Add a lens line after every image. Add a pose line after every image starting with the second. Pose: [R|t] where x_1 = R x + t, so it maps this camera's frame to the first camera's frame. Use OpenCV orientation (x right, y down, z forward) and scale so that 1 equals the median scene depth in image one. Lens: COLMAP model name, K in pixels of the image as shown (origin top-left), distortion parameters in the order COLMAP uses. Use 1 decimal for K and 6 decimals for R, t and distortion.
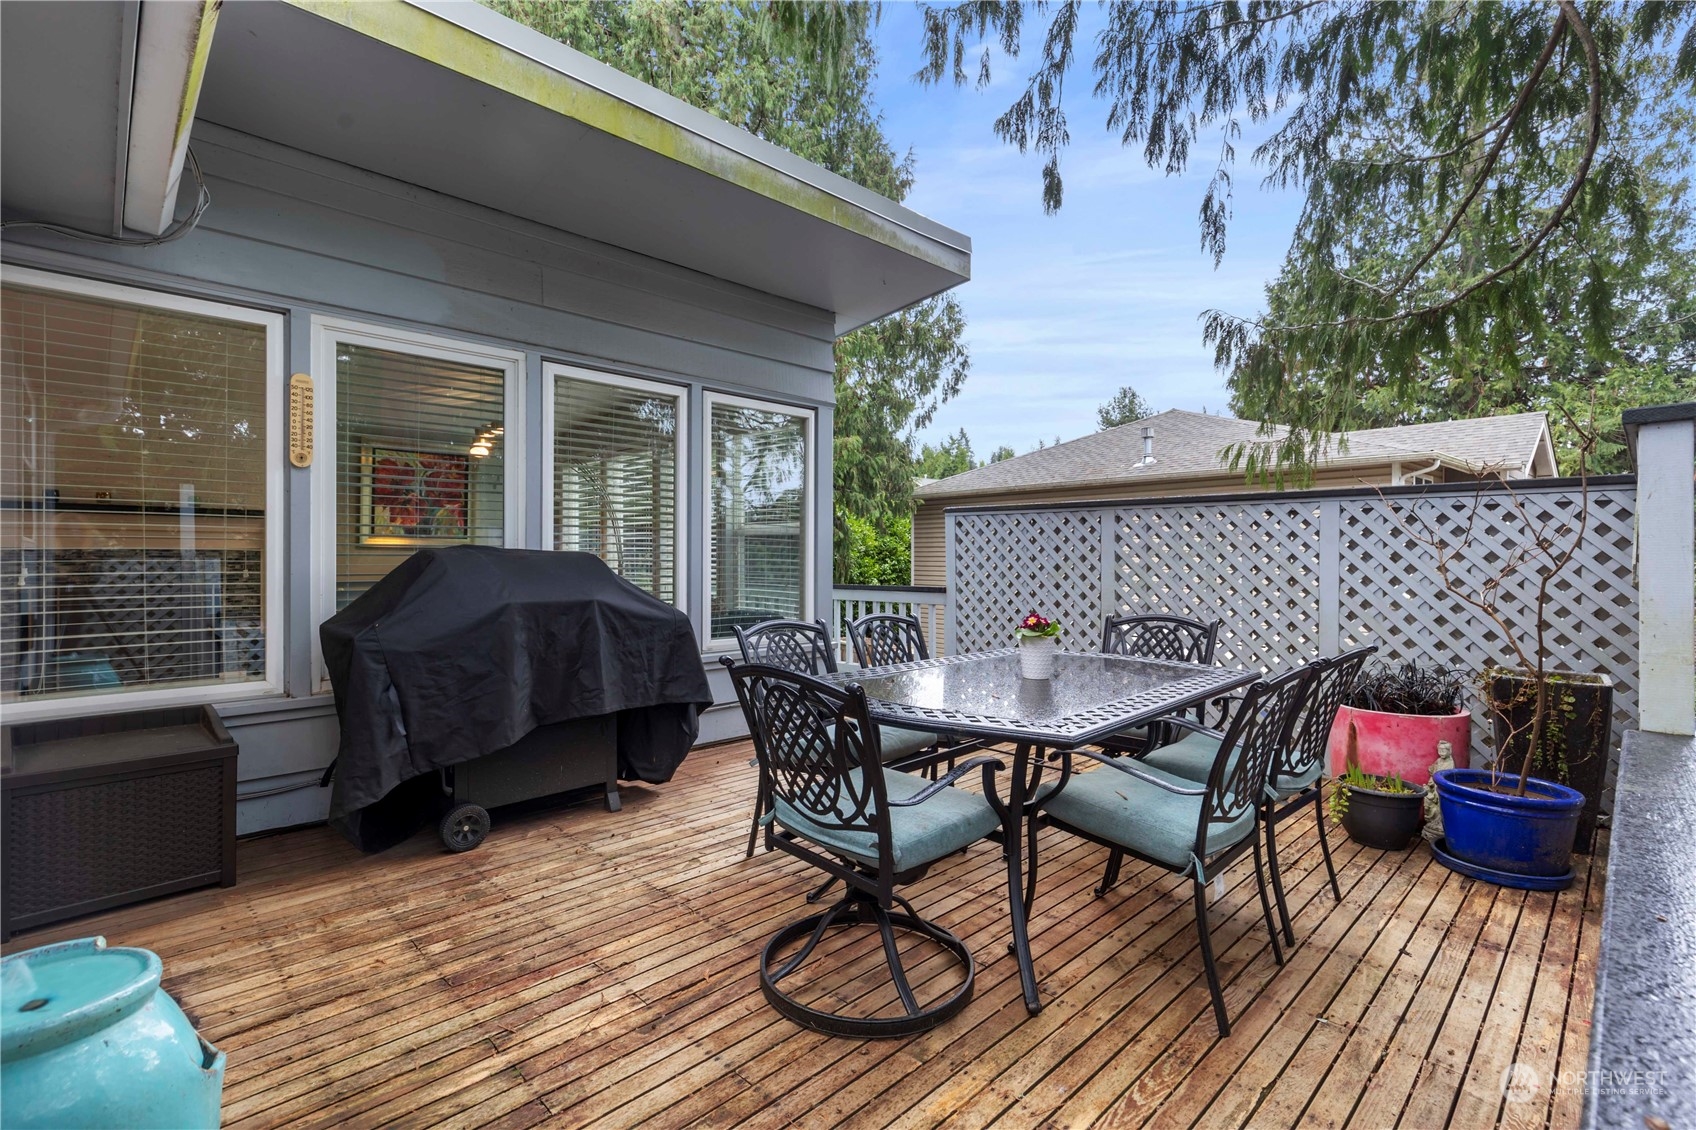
lens RADIAL K [[775.3, 0, 850.3], [0, 775.3, 560.3], [0, 0, 1]] dist [0.007067, -0.000351]
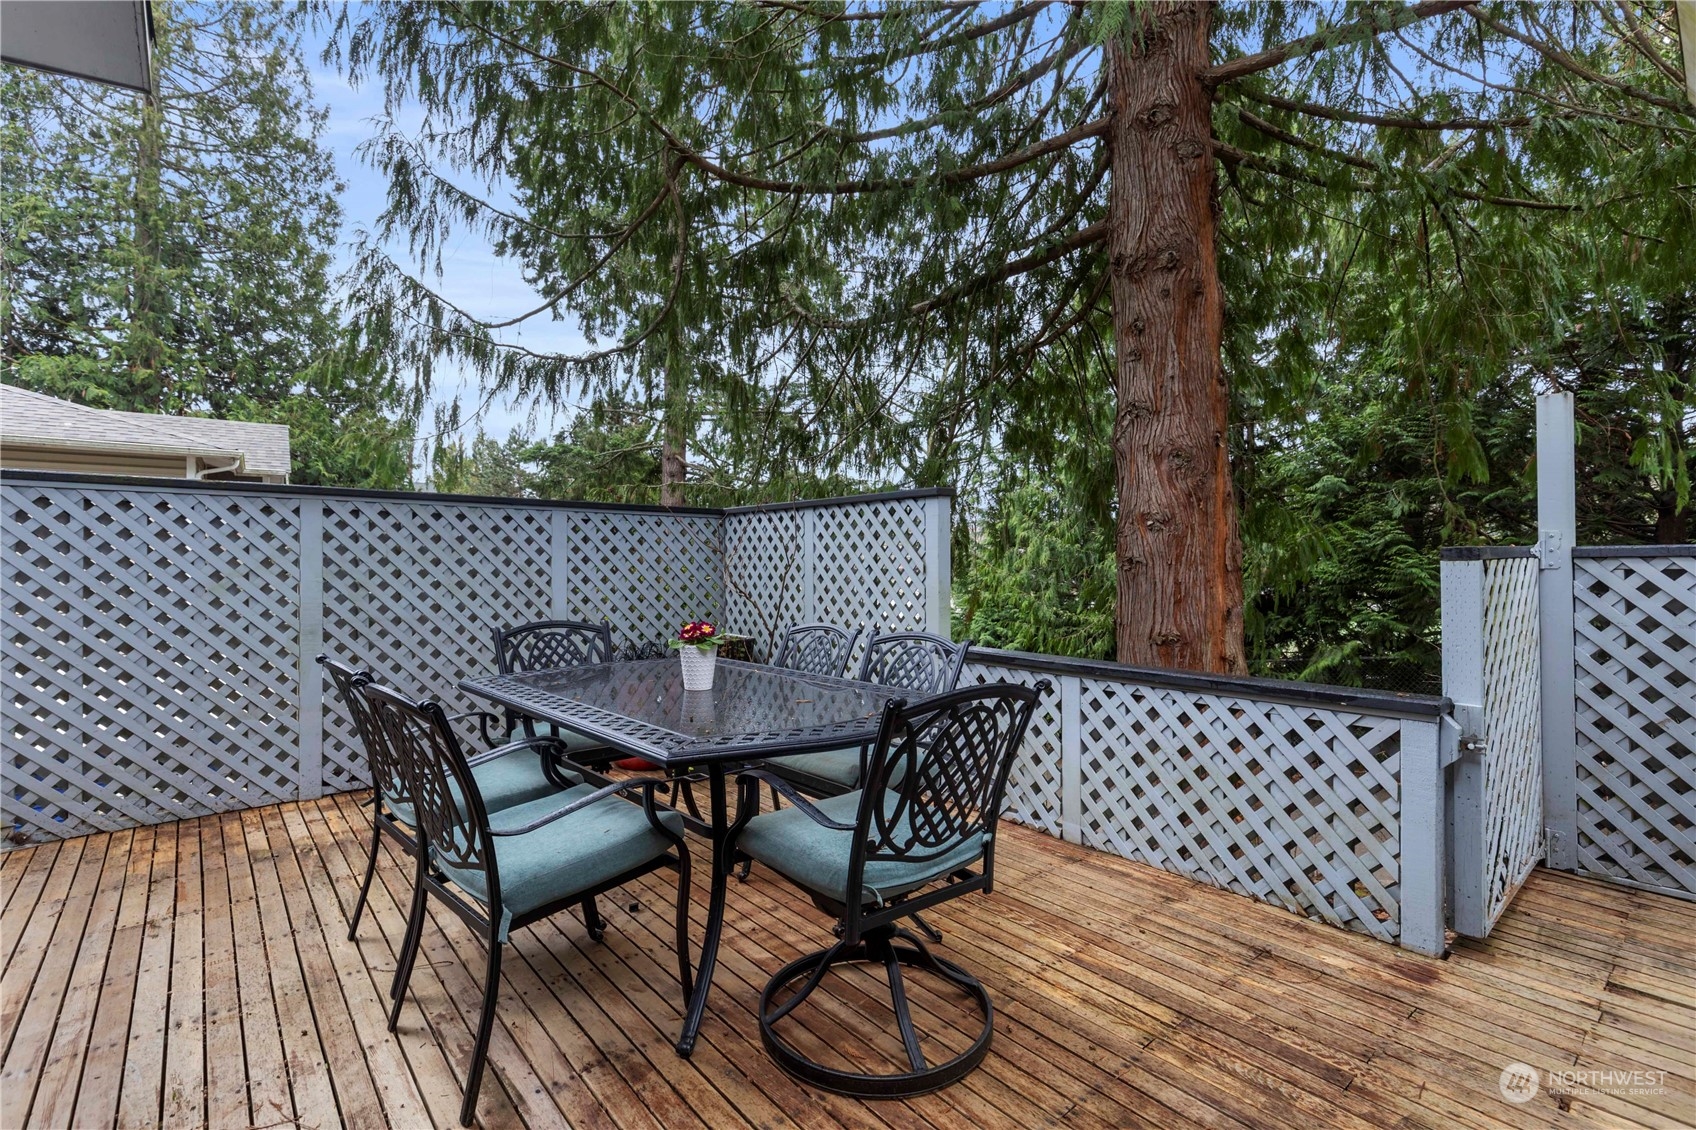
lens RADIAL K [[775.3, 0, 851.5], [0, 775.3, 560.6], [0, 0, 1]] dist [0.007067, -0.000351]
pose [[0.063835, 0.001273, 0.997960, -0.512370], [0.003908, 0.999991, -0.001526, -0.000899], [-0.997953, 0.003998, 0.063830, 0.558802]]
